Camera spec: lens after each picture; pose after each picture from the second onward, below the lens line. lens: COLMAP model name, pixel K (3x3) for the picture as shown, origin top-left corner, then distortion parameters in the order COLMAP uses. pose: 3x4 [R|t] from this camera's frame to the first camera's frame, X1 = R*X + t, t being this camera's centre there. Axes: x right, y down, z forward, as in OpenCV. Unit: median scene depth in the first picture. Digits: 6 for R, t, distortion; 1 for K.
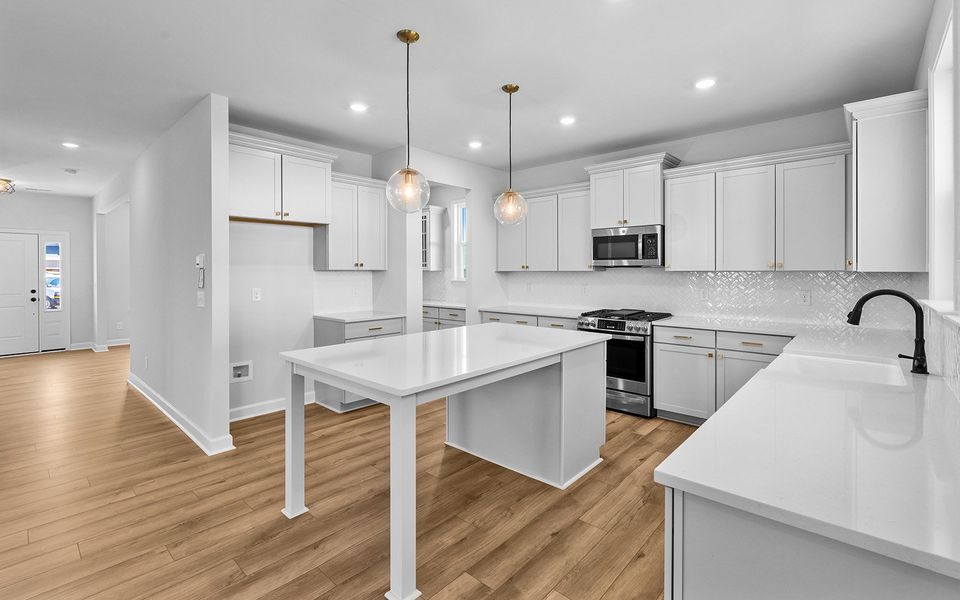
lens RADIAL K [[428.5, 0, 467.2], [0, 428.5, 268.5], [0, 0, 1]] dist [-0.007831, 0.000238]
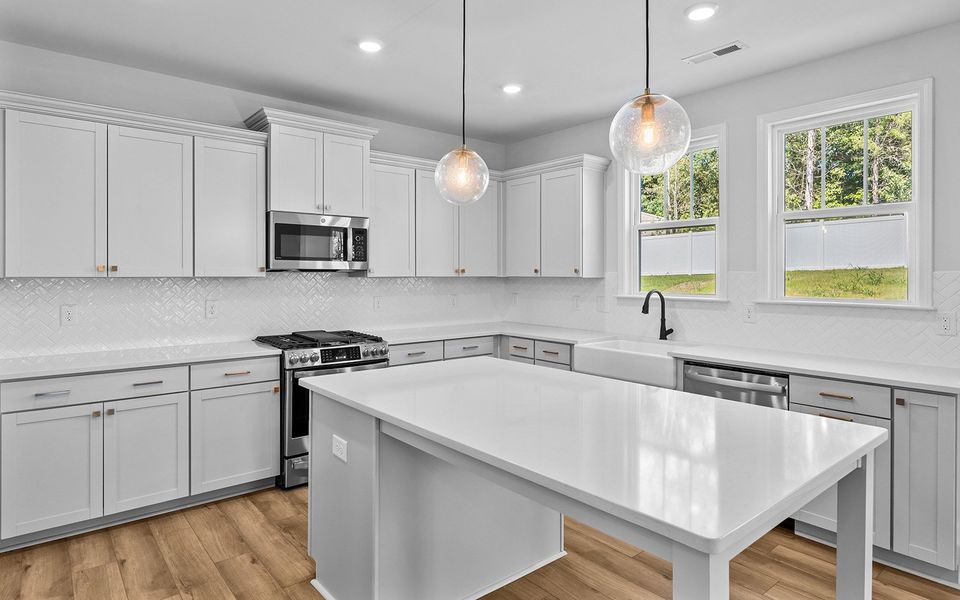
lens RADIAL K [[540.0, 0, 477.8], [0, 540.0, 280.0], [0, 0, 1]] dist [-0.003012, -0.002601]
pose [[0.145925, -0.005547, 0.989280, -0.492908], [-0.005171, 0.999966, 0.006369, 0.004001], [-0.989282, -0.006045, 0.145891, 0.642761]]
